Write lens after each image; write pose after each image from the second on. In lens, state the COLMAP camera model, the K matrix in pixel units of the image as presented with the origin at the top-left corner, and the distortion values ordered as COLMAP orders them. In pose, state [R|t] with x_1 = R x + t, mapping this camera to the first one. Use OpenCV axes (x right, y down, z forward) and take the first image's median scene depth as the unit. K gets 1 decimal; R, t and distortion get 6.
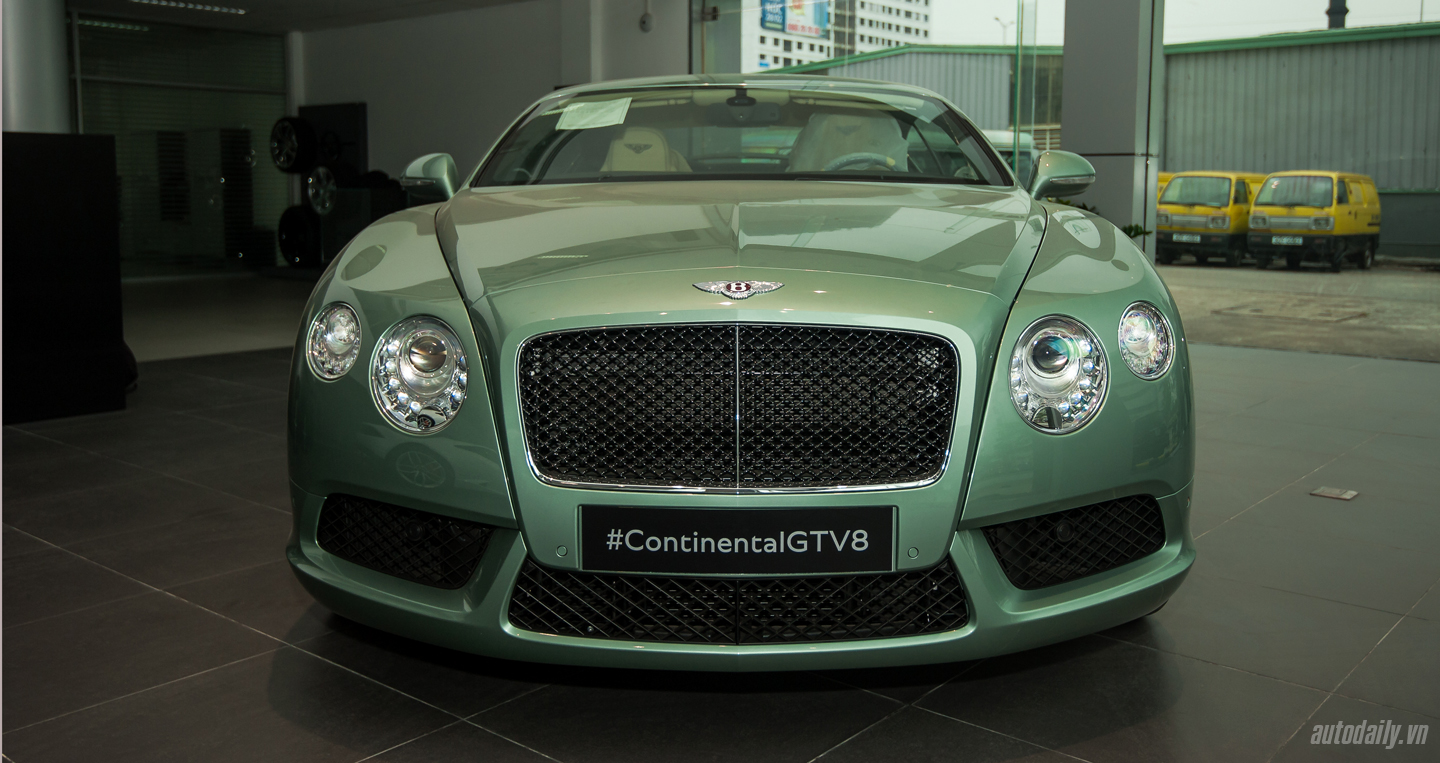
lens RADIAL K [[1247.4, 0, 753.4], [0, 1247.4, 380.0], [0, 0, 1]] dist [0.003315, 0.003617]
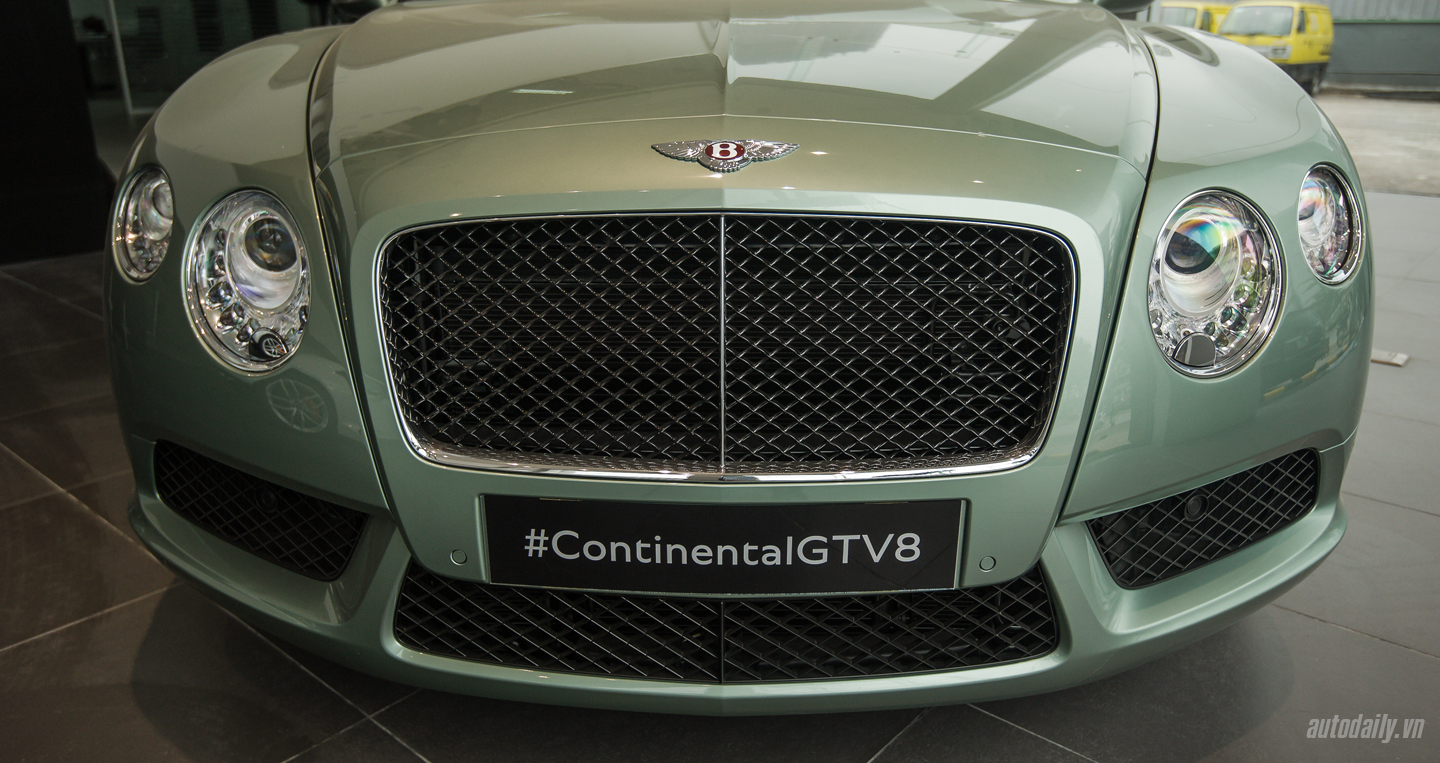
lens RADIAL K [[976.9, 0, 720.0], [0, 976.9, 381.5], [0, 0, 1]] dist [0.000314, -0.002603]
pose [[0.999461, 0.008886, -0.031605, 0.001923], [-0.002480, 0.980358, 0.197212, -0.058593], [0.032737, -0.197027, 0.979851, 0.510379]]
